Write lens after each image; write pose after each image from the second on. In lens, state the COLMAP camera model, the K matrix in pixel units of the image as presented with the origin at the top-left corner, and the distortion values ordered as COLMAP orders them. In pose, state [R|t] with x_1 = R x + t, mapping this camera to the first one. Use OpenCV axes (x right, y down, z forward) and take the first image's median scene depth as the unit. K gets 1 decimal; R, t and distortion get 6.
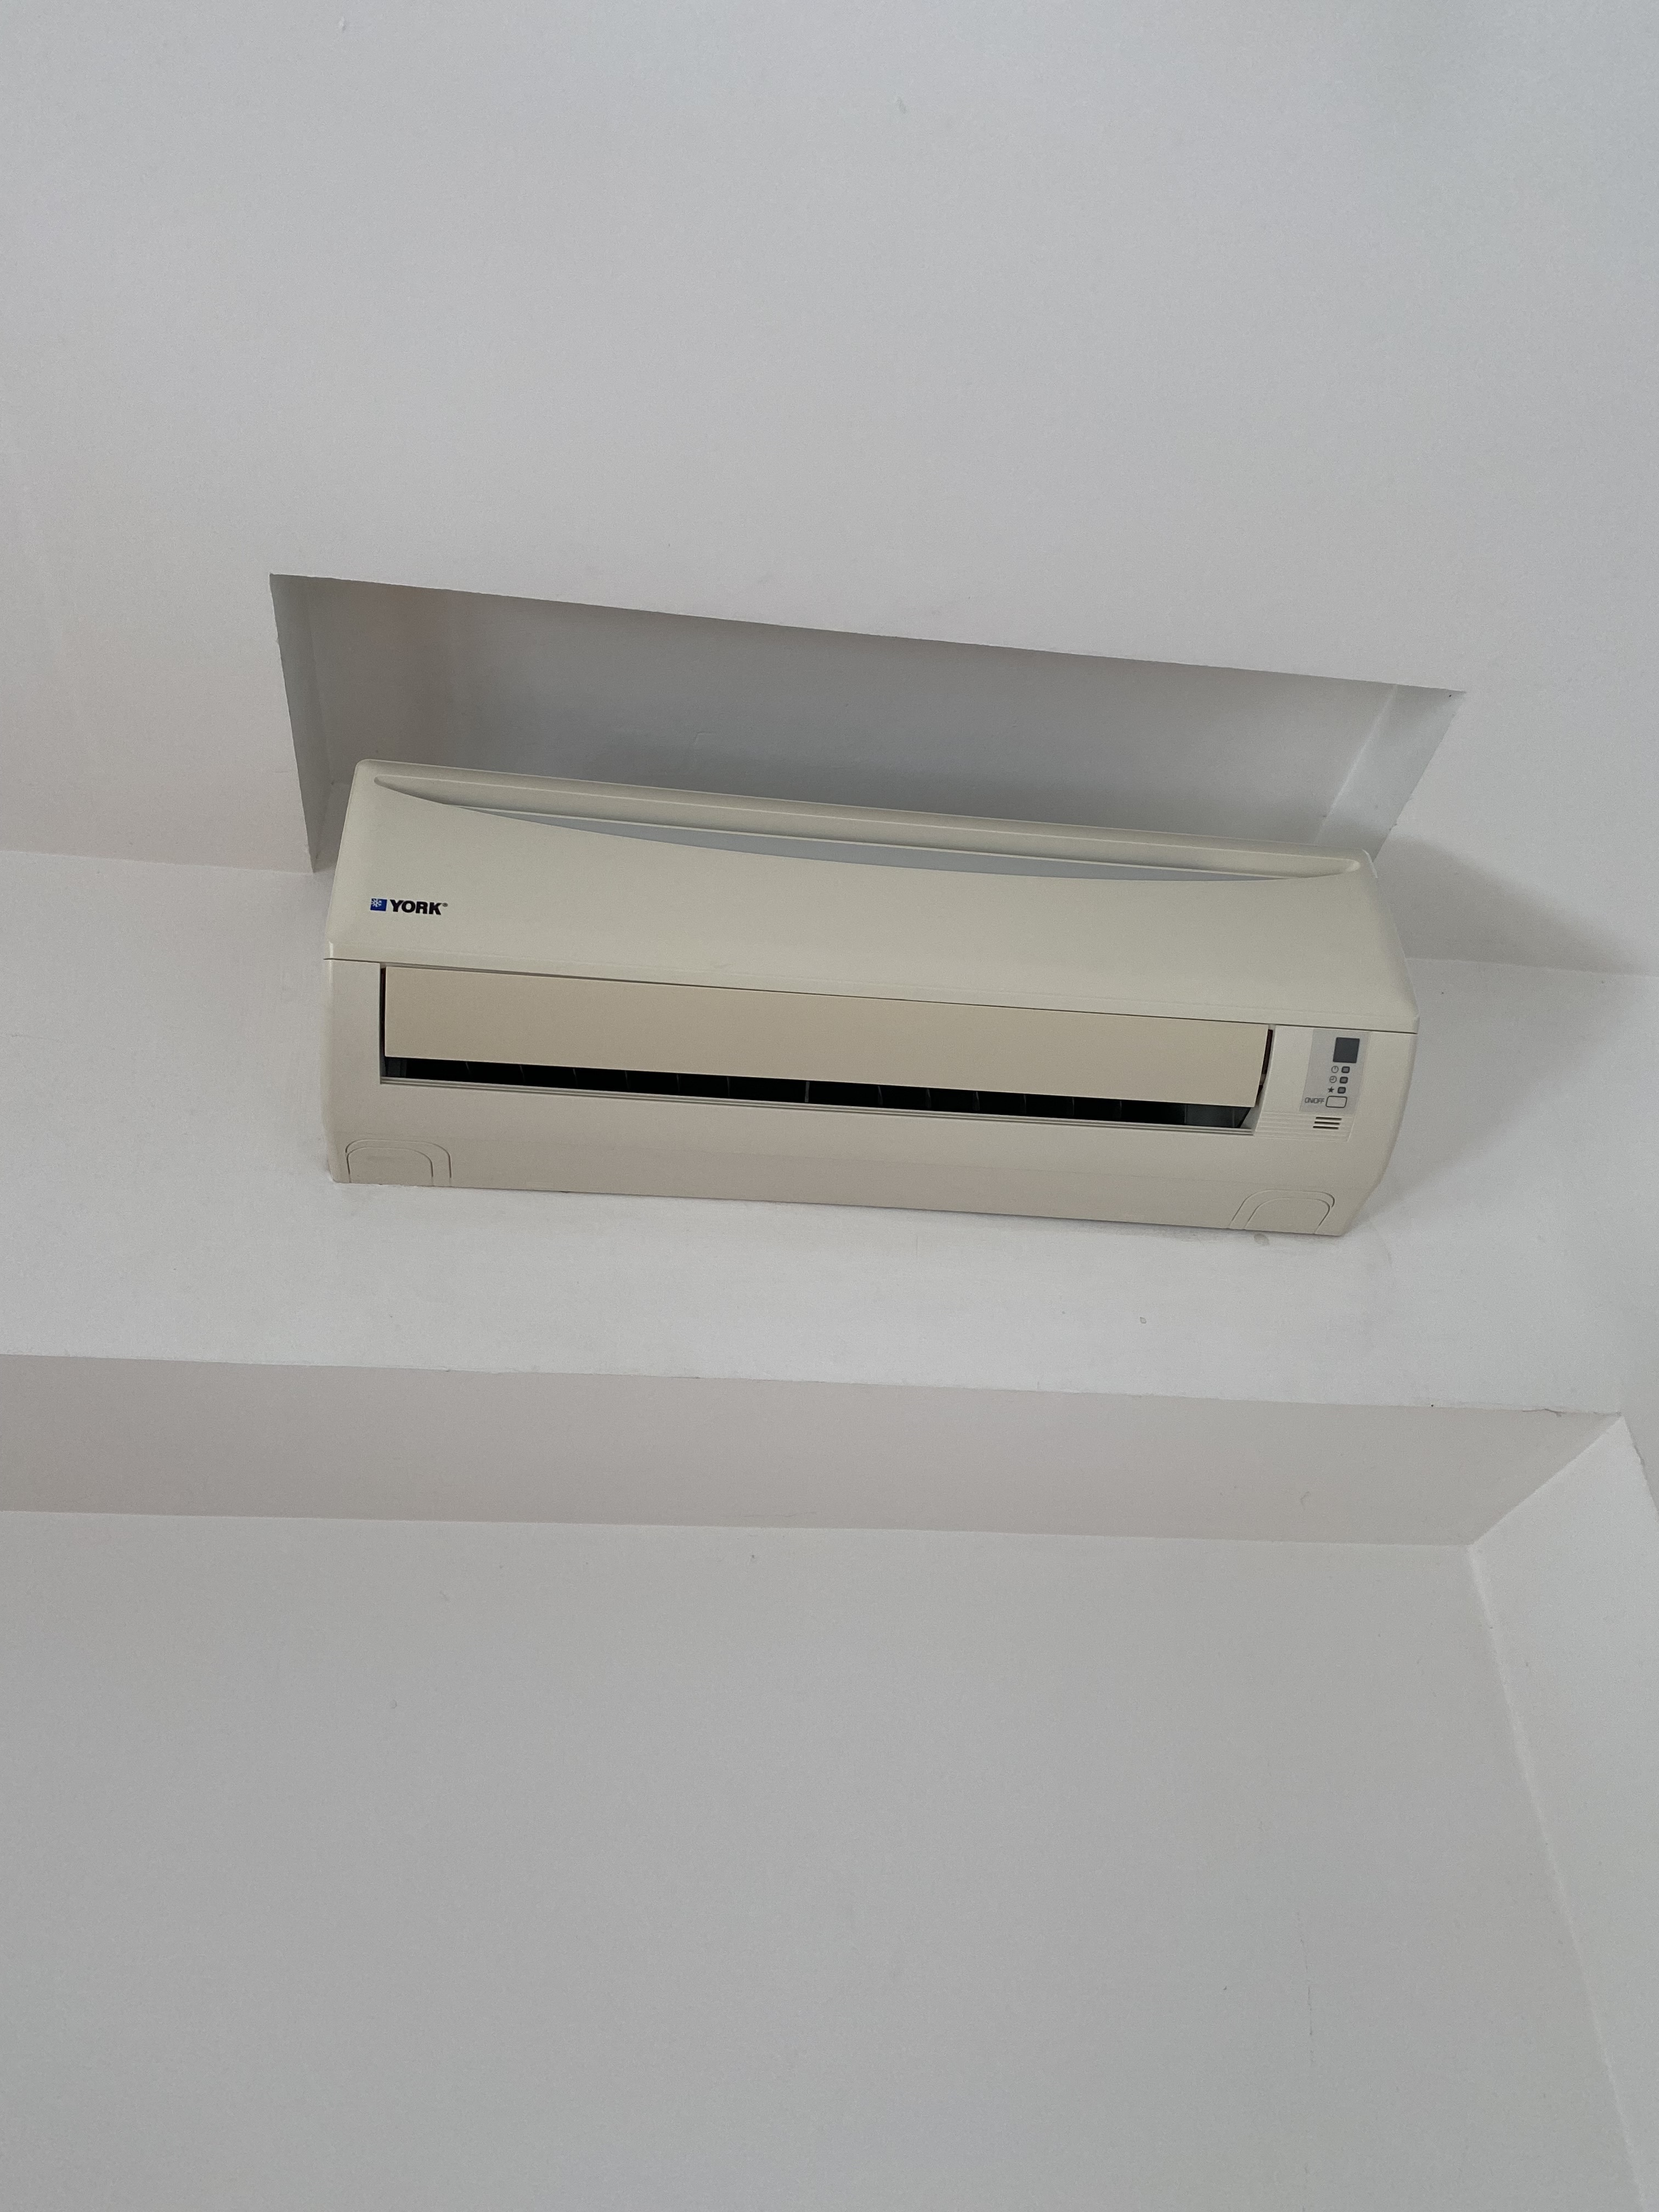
lens RADIAL K [[1838.6, 0, 829.5], [0, 1838.6, 1106.0], [0, 0, 1]] dist [-0.002410, -0.003734]
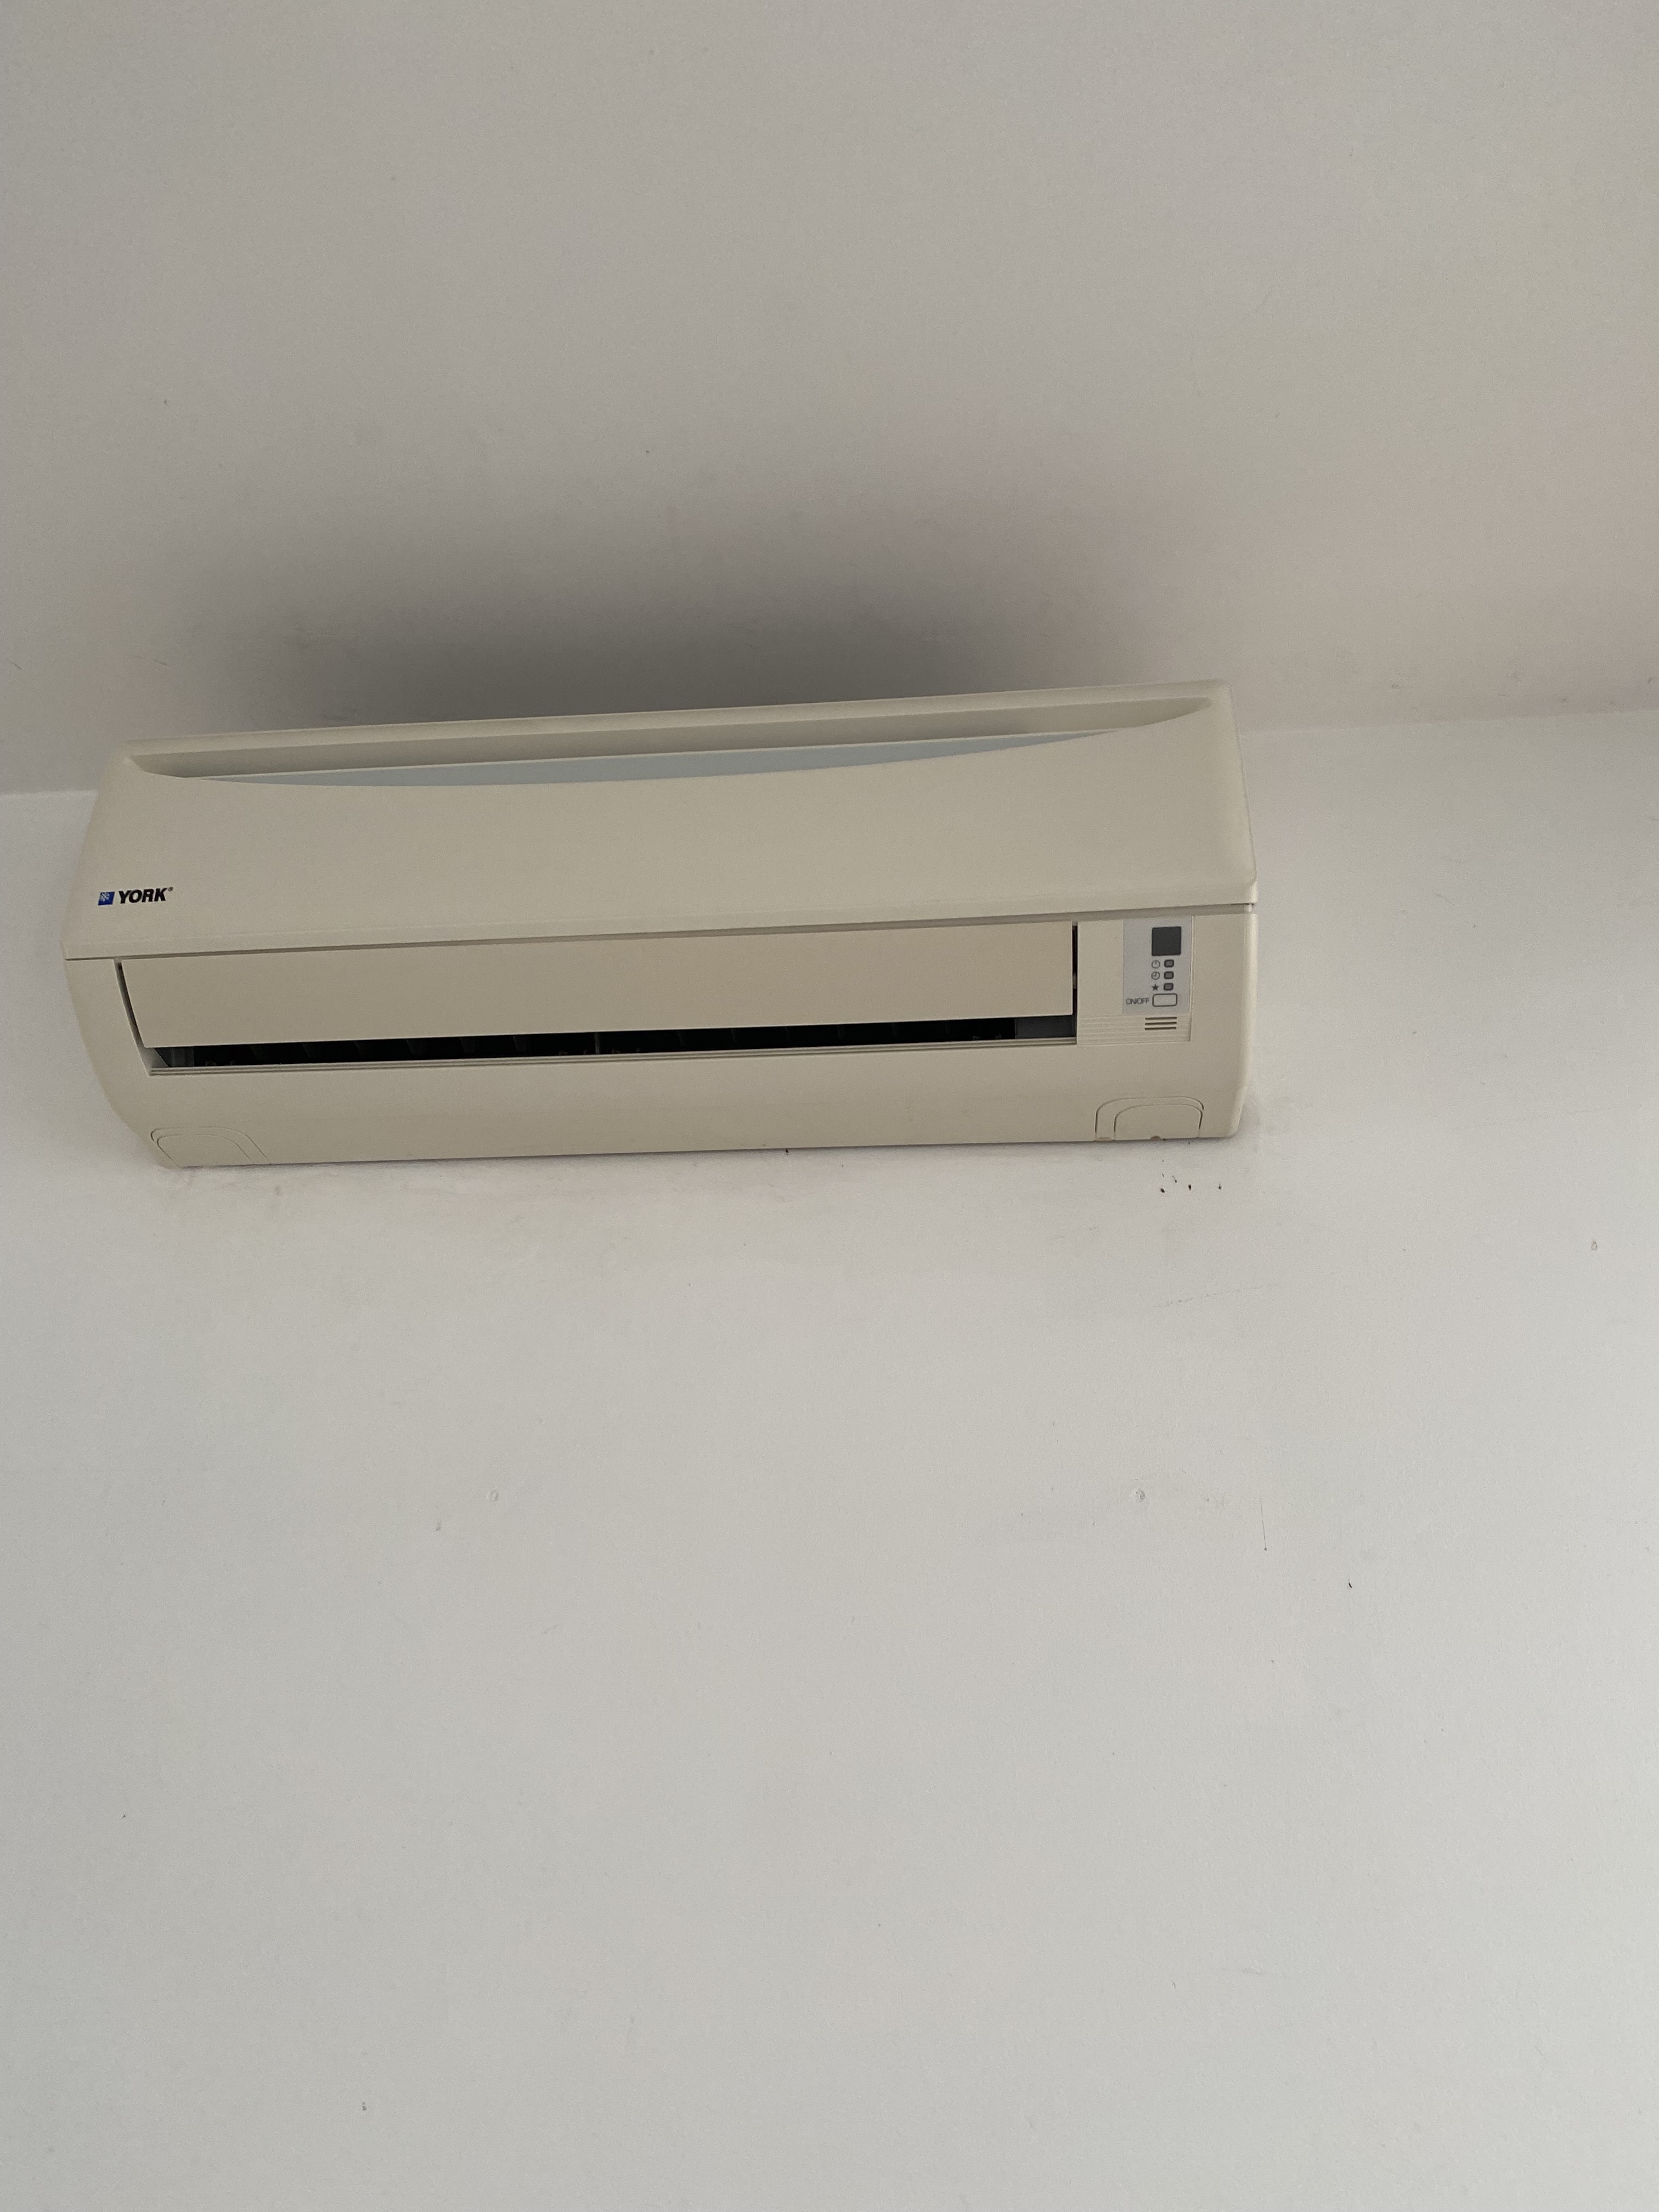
lens RADIAL K [[1838.6, 0, 829.5], [0, 1838.6, 1106.0], [0, 0, 1]] dist [-0.002410, -0.003734]
pose [[0.982601, -0.085824, -0.164711, 0.260590], [0.093978, 0.994673, 0.042351, -0.004121], [0.160199, -0.057093, 0.985432, 0.083899]]
